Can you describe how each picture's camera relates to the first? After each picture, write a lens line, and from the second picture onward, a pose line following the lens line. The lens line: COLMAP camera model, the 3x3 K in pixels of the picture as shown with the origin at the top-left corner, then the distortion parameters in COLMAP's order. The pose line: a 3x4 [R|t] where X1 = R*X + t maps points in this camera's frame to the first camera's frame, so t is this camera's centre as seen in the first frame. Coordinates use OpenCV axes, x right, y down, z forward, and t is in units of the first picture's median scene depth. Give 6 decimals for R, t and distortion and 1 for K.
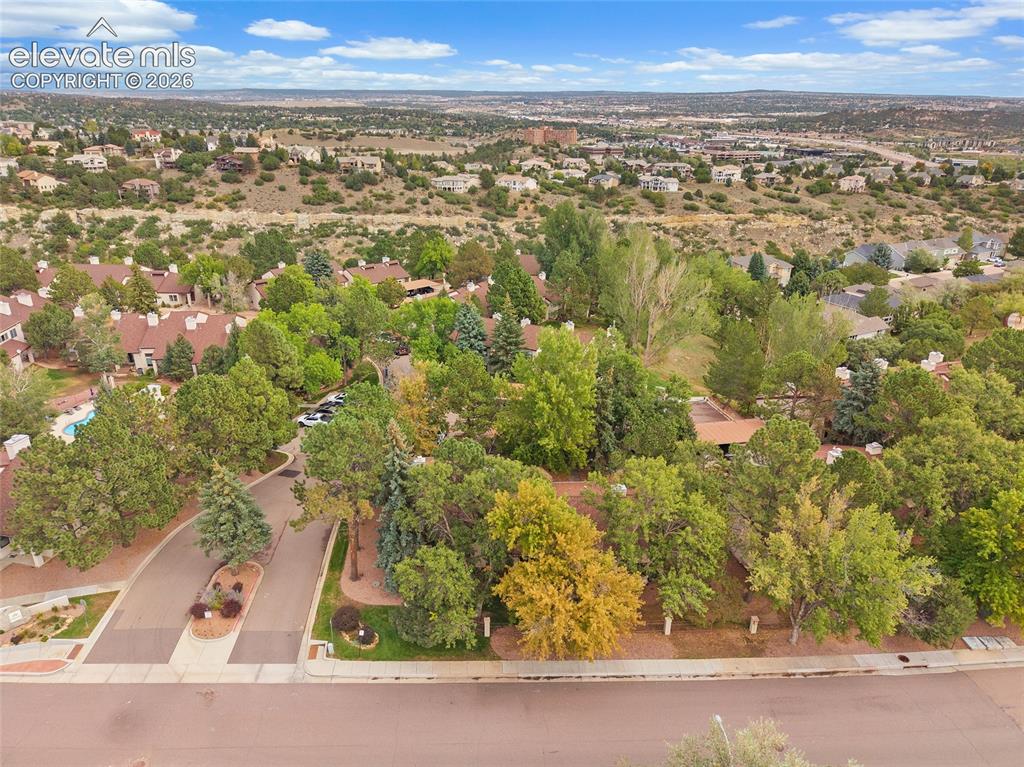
lens RADIAL K [[708.1, 0, 514.1], [0, 708.1, 372.4], [0, 0, 1]] dist [0.004965, -0.002444]
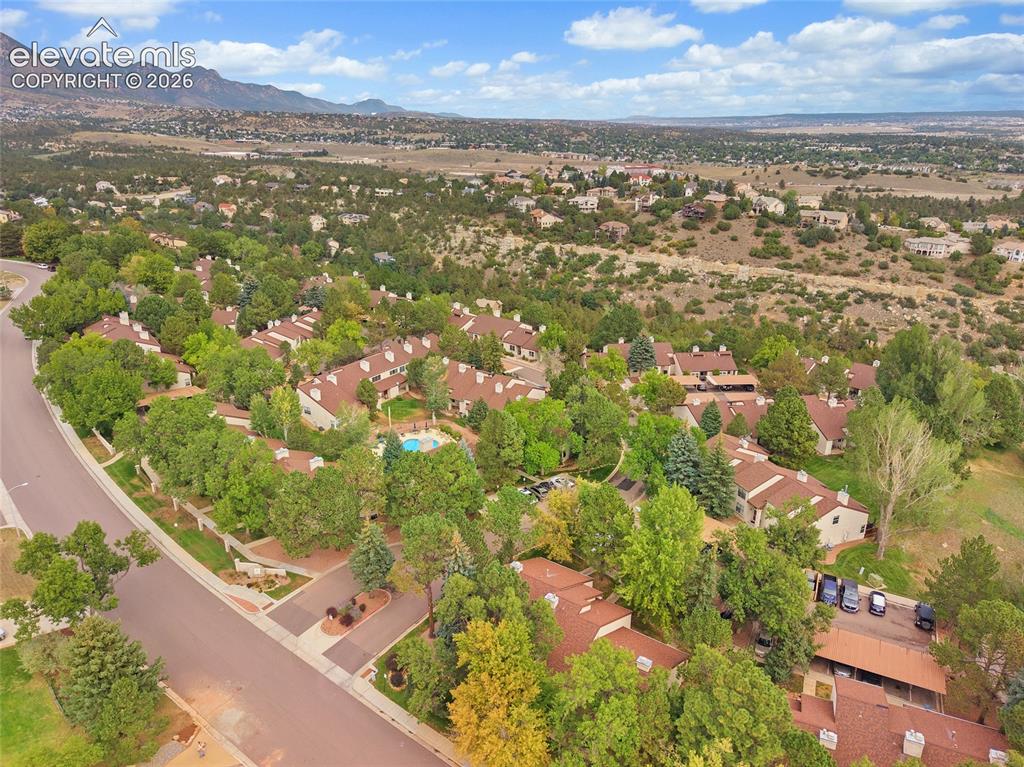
lens RADIAL K [[708.1, 0, 510.4], [0, 708.1, 393.4], [0, 0, 1]] dist [0.004965, -0.002444]
pose [[0.760735, 0.223022, -0.609544, 0.106752], [-0.220208, 0.972097, 0.080846, -0.052246], [0.610566, 0.072724, 0.788619, 0.000857]]
